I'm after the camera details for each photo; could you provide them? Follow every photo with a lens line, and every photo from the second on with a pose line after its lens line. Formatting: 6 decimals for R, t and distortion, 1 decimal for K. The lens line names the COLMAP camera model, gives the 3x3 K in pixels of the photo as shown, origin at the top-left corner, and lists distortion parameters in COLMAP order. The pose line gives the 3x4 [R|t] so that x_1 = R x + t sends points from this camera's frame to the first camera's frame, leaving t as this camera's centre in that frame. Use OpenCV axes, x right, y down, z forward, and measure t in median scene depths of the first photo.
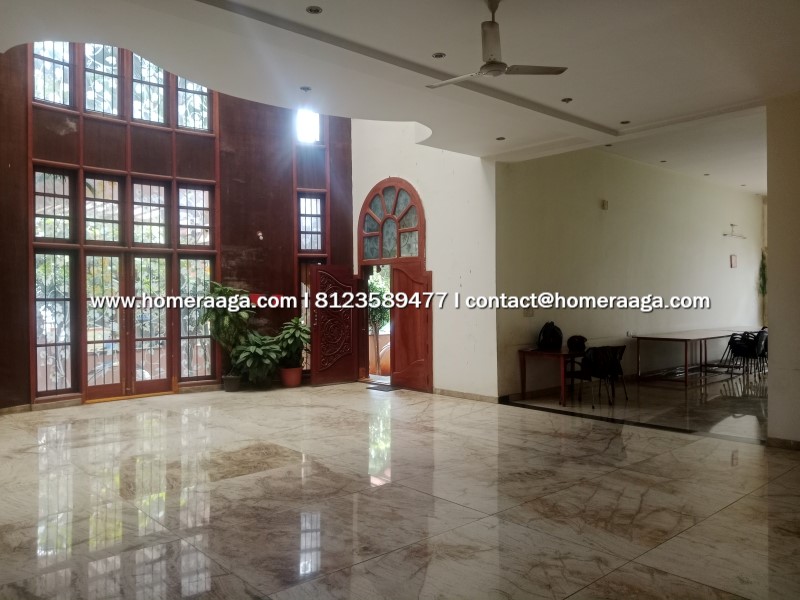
lens RADIAL K [[624.5, 0, 400.0], [0, 624.5, 300.0], [0, 0, 1]] dist [0.068521, -0.116540]
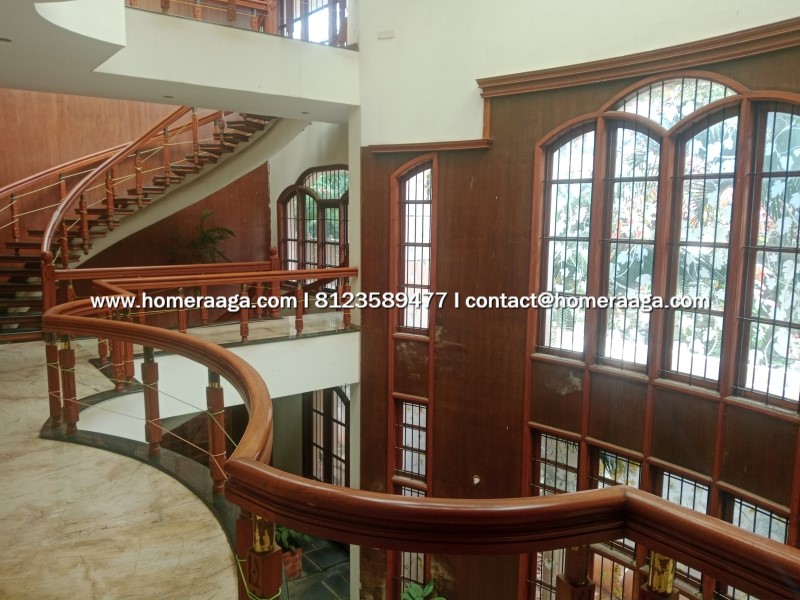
lens RADIAL K [[624.5, 0, 400.0], [0, 624.5, 300.0], [0, 0, 1]] dist [0.068521, -0.116540]
pose [[-0.060768, 0.149817, -0.986845, 0.208290], [-0.007903, 0.988568, 0.150565, -0.489041], [0.998121, 0.016949, -0.058889, 0.849122]]
